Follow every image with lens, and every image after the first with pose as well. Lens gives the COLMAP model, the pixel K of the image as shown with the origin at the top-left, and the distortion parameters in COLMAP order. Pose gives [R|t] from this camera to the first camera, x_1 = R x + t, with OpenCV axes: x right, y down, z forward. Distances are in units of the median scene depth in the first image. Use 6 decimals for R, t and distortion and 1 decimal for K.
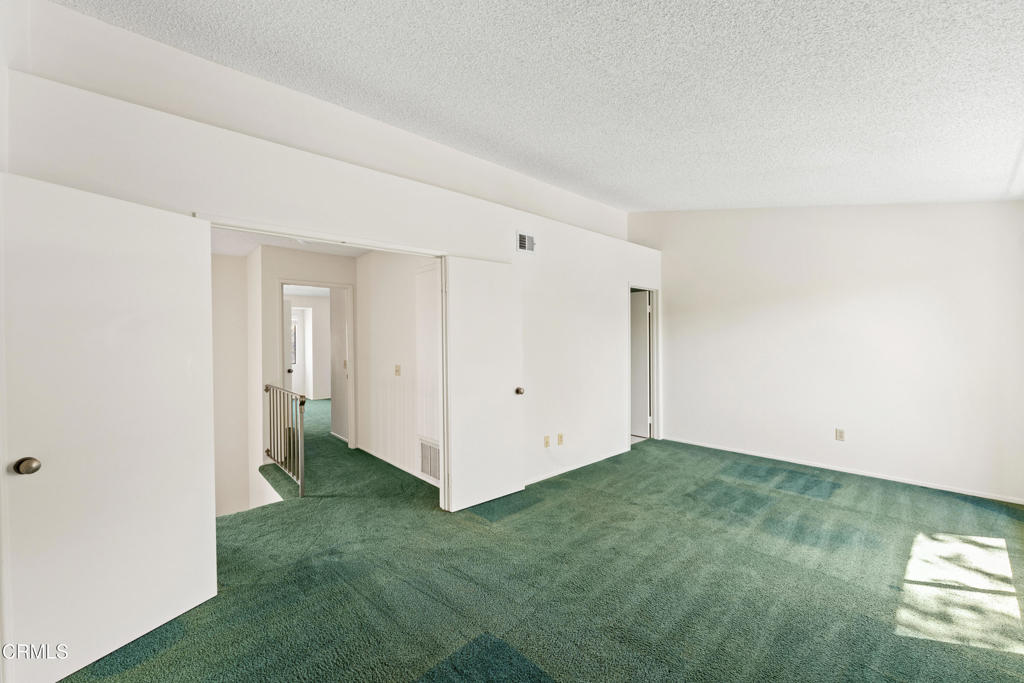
lens RADIAL K [[410.8, 0, 511.4], [0, 410.8, 342.6], [0, 0, 1]] dist [-0.000660, 0.000256]
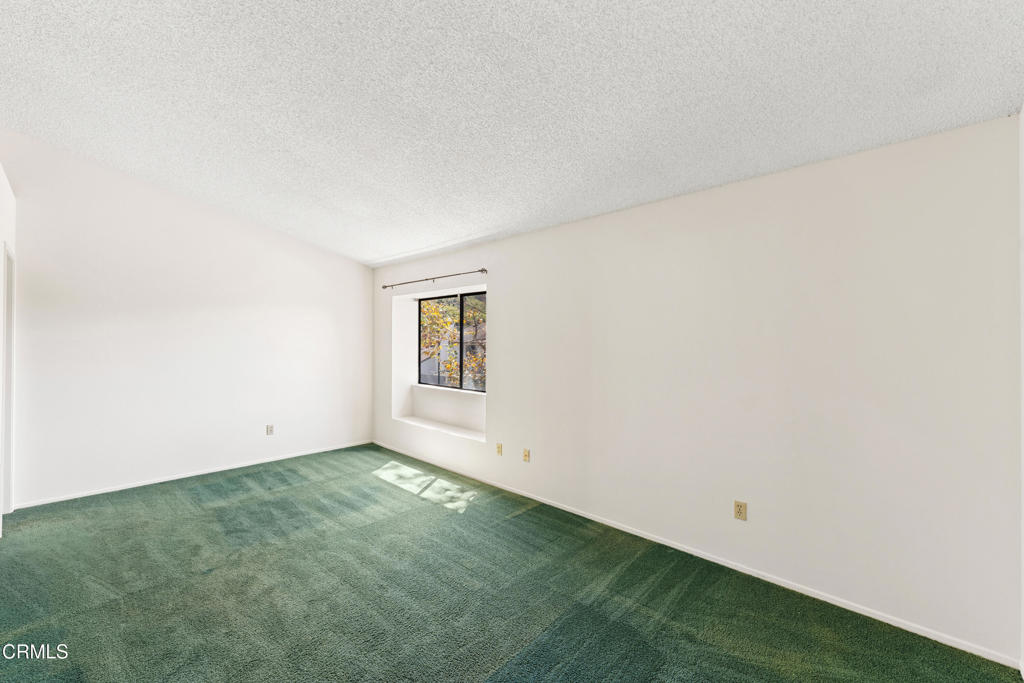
lens RADIAL K [[410.8, 0, 511.0], [0, 410.8, 343.4], [0, 0, 1]] dist [-0.000660, 0.000256]
pose [[-0.091370, 0.006602, 0.995795, -0.486692], [-0.000883, 0.999977, -0.006710, -0.009482], [-0.995817, -0.001492, -0.091362, 0.535406]]
